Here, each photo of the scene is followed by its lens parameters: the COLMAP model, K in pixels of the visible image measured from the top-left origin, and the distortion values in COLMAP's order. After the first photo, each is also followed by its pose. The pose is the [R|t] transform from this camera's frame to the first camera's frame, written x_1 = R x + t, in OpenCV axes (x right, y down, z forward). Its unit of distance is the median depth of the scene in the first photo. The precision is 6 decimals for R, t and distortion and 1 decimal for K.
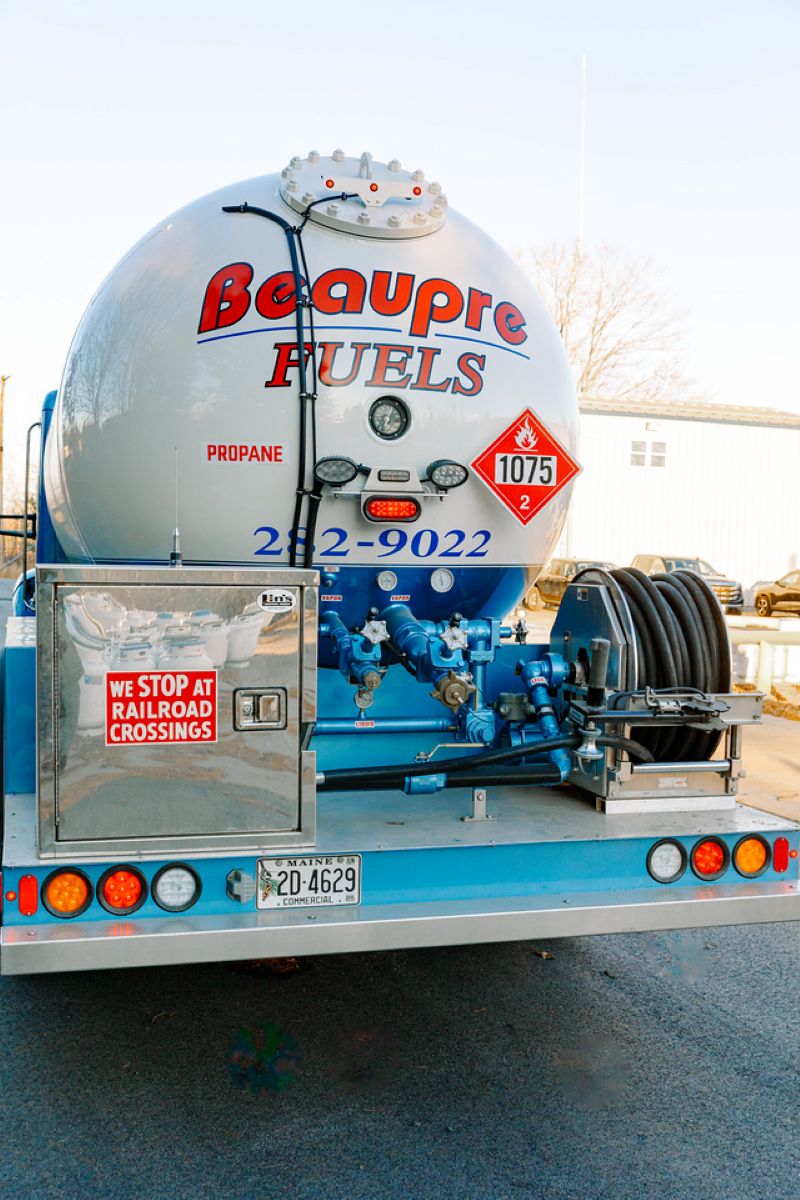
lens RADIAL K [[1045.6, 0, 400.0], [0, 1045.6, 600.0], [0, 0, 1]] dist [-0.001845, 0.015630]
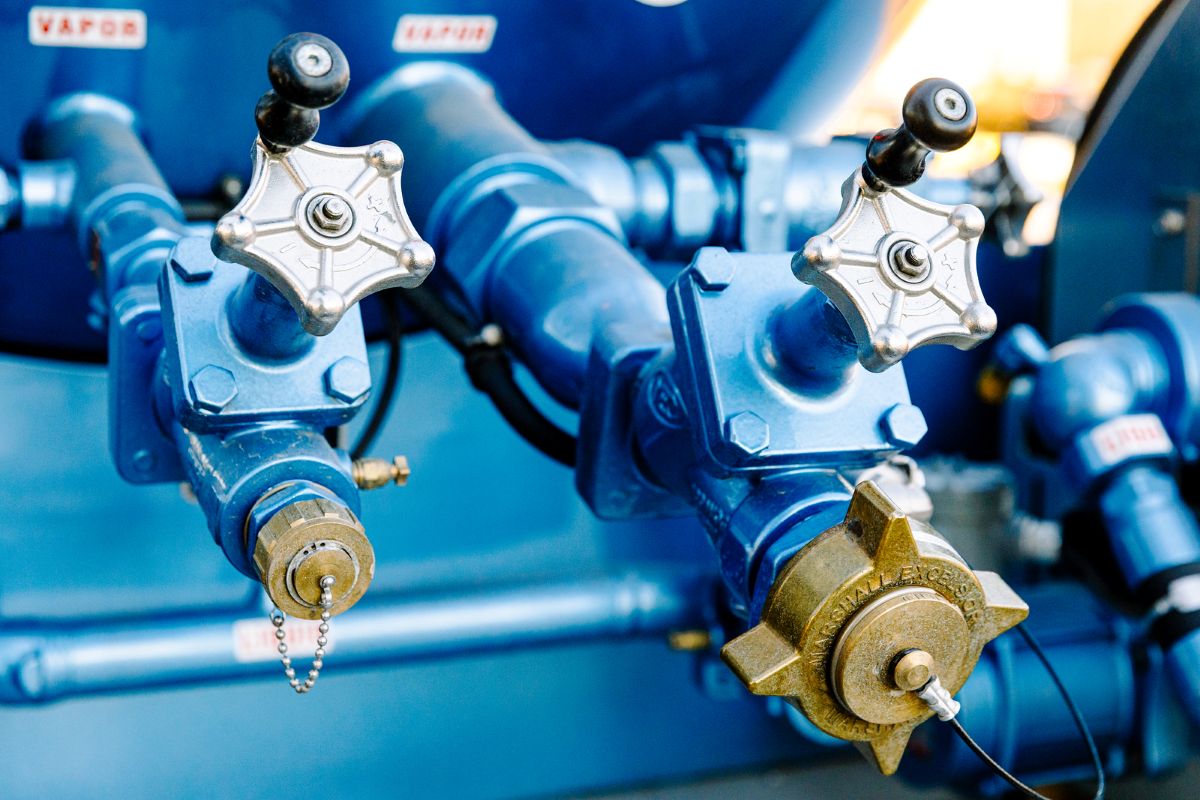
lens RADIAL K [[1645.7, 0, 600.0], [0, 1645.7, 400.0], [0, 0, 1]] dist [-0.006599, -0.015367]
pose [[0.989564, -0.022940, 0.142255, -0.018509], [-0.001033, 0.986091, 0.166204, 0.016509], [-0.144089, -0.164617, 0.975776, 0.736625]]
